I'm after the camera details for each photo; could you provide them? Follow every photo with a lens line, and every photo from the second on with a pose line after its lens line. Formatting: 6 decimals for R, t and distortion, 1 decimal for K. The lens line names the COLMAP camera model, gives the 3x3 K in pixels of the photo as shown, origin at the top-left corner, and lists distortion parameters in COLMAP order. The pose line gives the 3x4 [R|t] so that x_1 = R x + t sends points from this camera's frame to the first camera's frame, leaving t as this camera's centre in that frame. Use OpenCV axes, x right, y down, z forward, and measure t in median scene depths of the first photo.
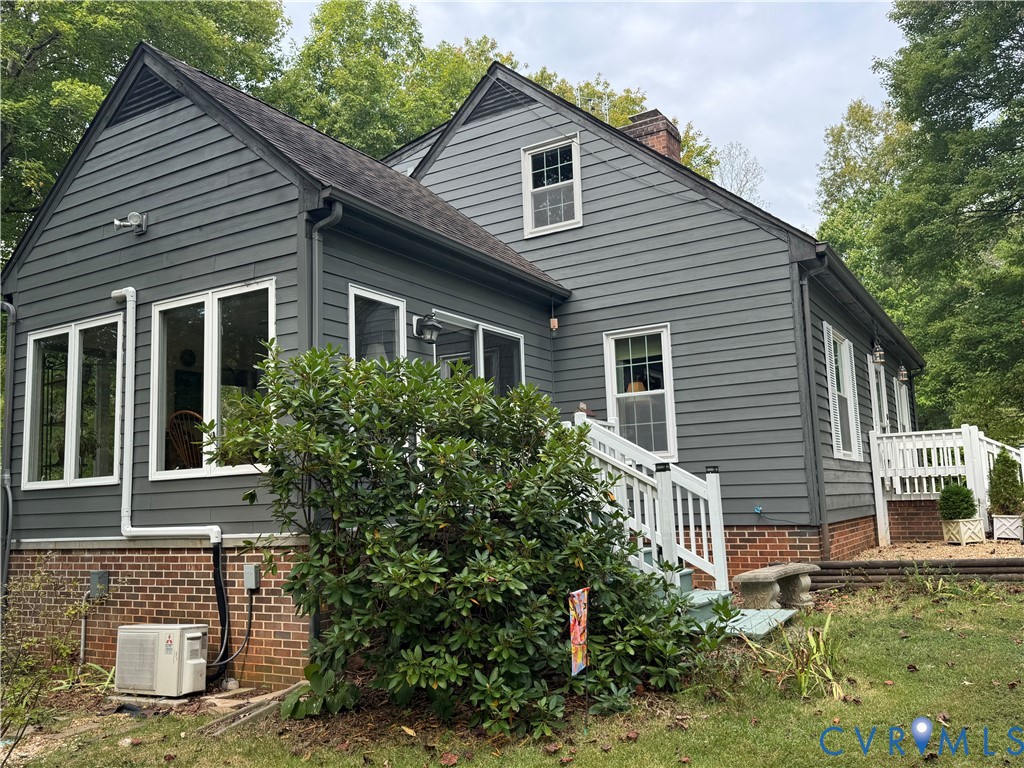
lens RADIAL K [[860.4, 0, 512.0], [0, 860.4, 384.0], [0, 0, 1]] dist [0.049506, -0.263515]
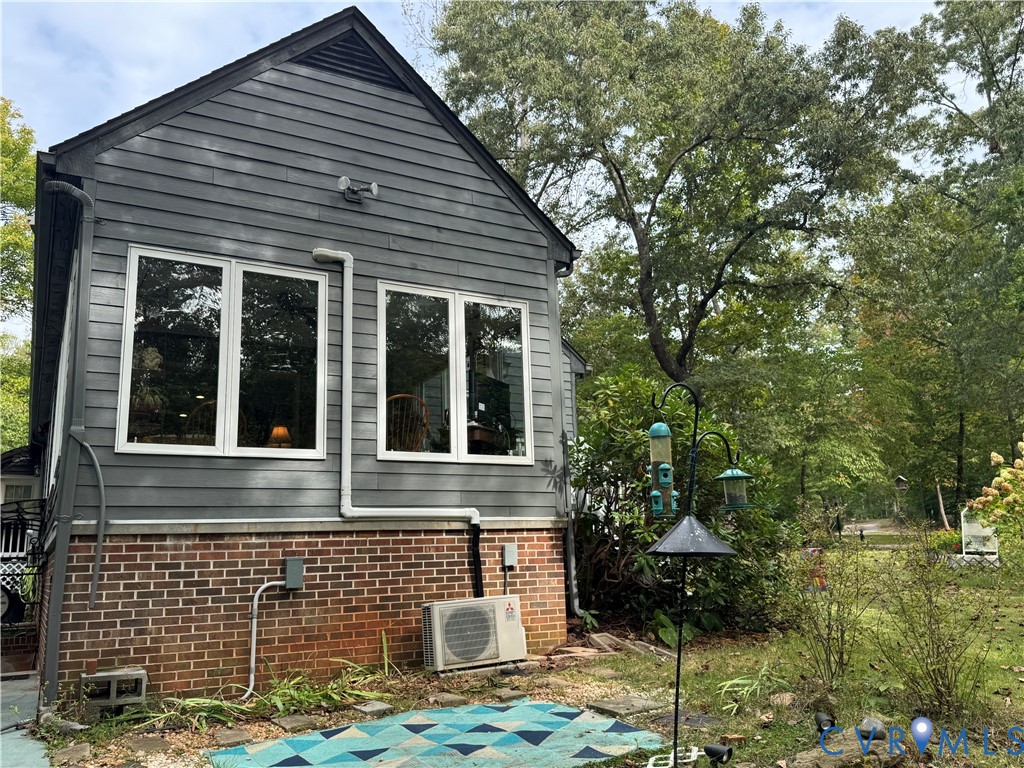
lens RADIAL K [[860.4, 0, 512.0], [0, 860.4, 384.0], [0, 0, 1]] dist [0.049506, -0.263515]
pose [[0.504784, 0.207344, 0.837975, -1.169371], [-0.101075, 0.978245, -0.181166, 0.189497], [-0.857308, 0.006751, 0.514759, 0.380473]]
